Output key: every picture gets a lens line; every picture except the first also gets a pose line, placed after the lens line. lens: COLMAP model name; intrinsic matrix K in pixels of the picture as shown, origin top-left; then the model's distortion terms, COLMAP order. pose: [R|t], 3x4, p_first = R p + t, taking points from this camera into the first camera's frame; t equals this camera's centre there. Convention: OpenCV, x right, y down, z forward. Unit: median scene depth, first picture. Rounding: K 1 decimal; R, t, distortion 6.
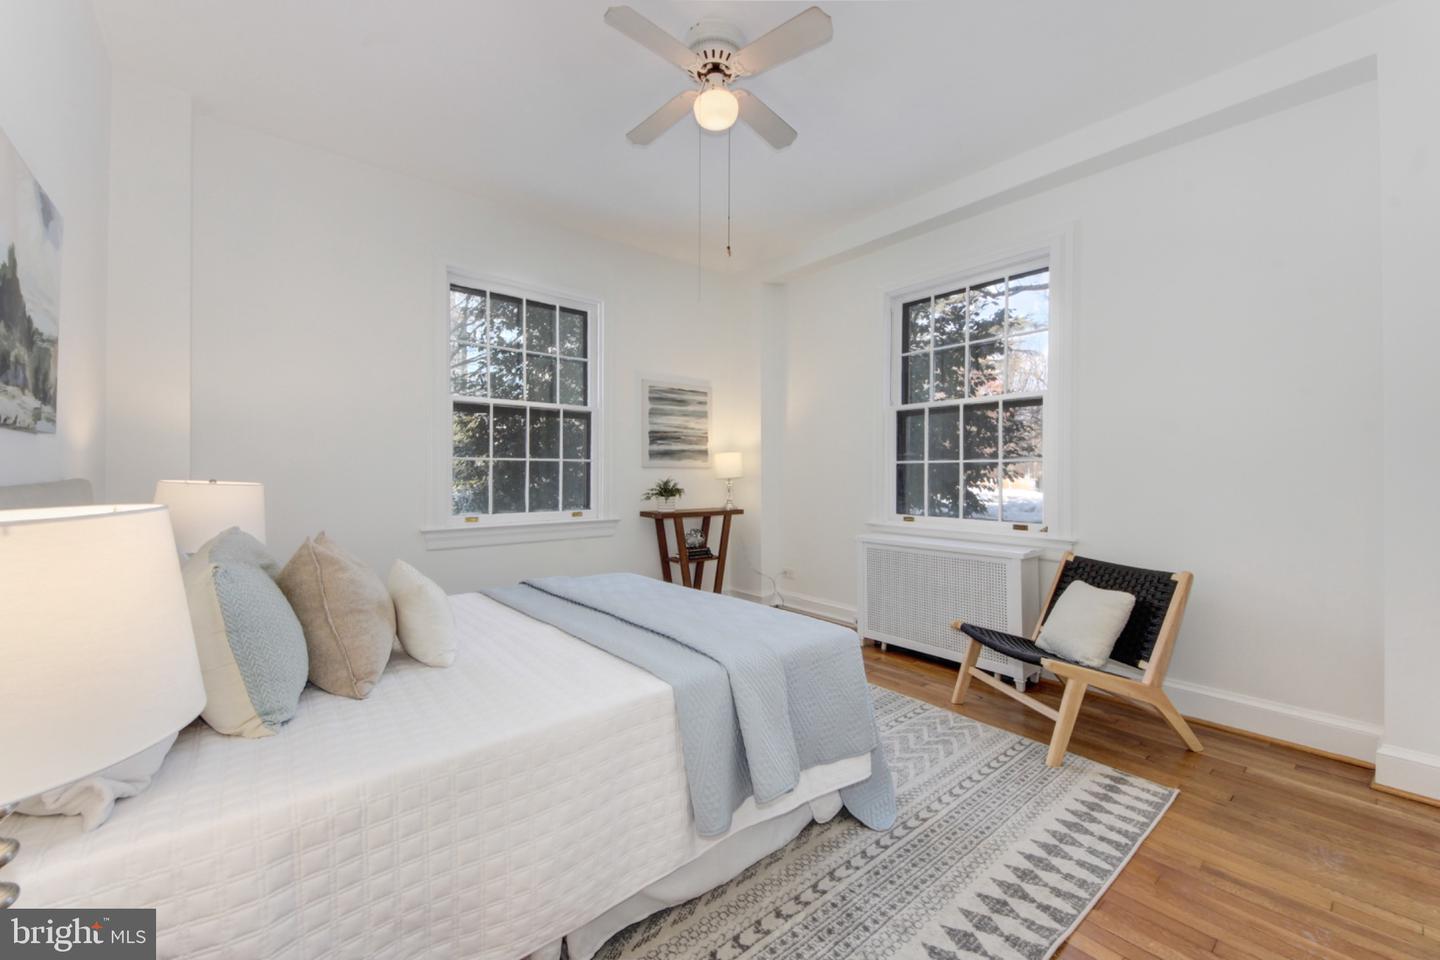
lens RADIAL K [[528.6, 0, 727.9], [0, 528.6, 490.3], [0, 0, 1]] dist [0.001305, -0.004078]
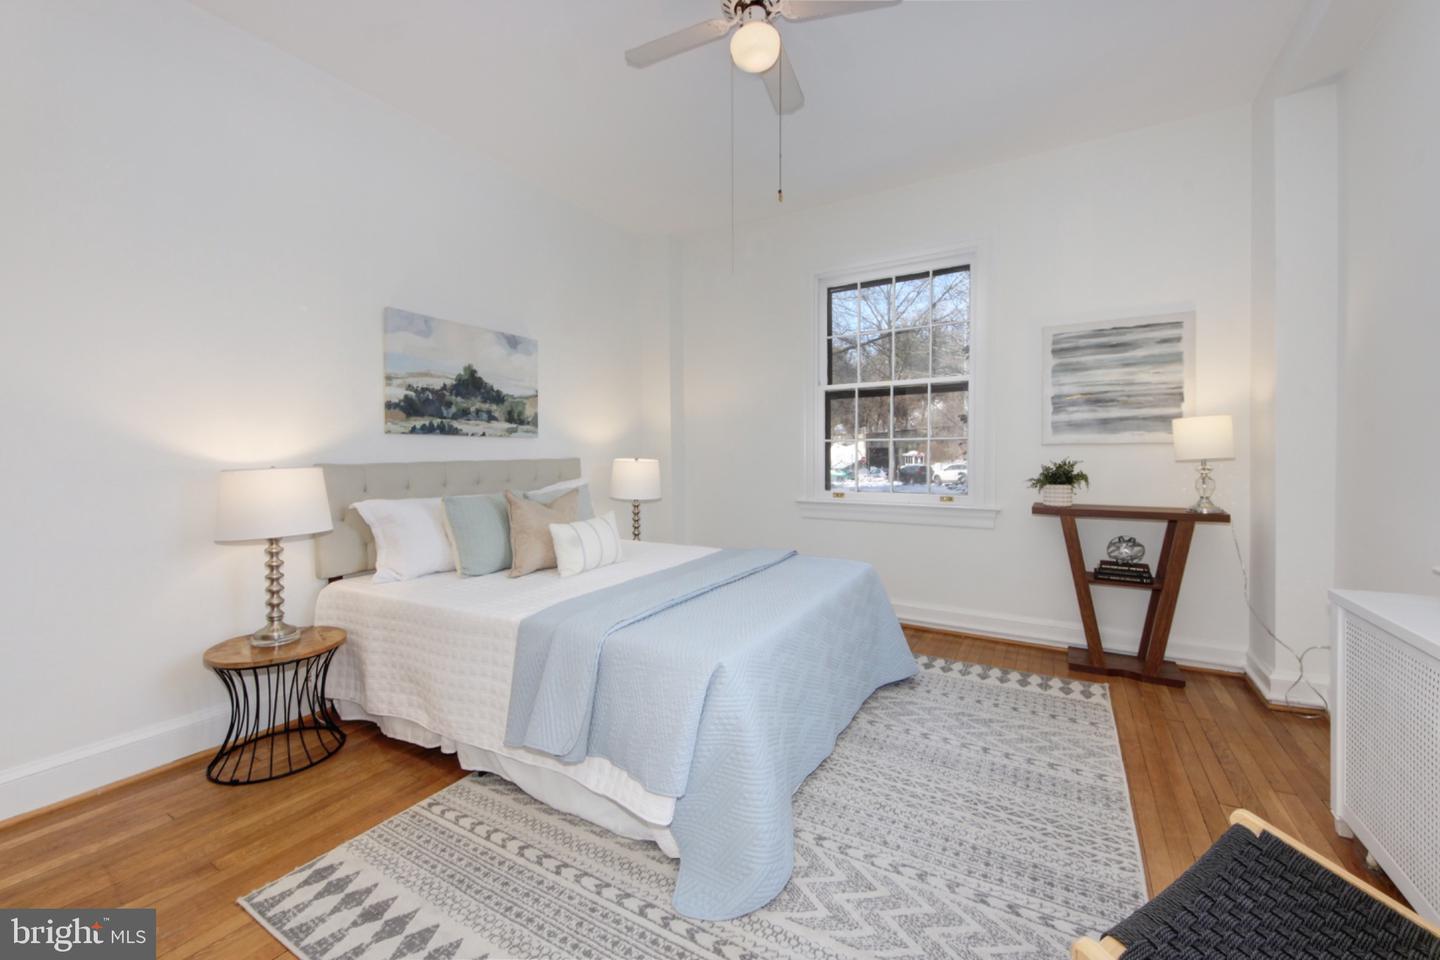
lens RADIAL K [[548.9, 0, 764.3], [0, 548.9, 511.6], [0, 0, 1]] dist [-0.000469, -0.000117]
pose [[0.412027, 0.099055, -0.905771, 0.406885], [-0.021365, 0.994850, 0.099078, -0.017184], [0.910921, -0.021471, 0.412022, 0.307778]]
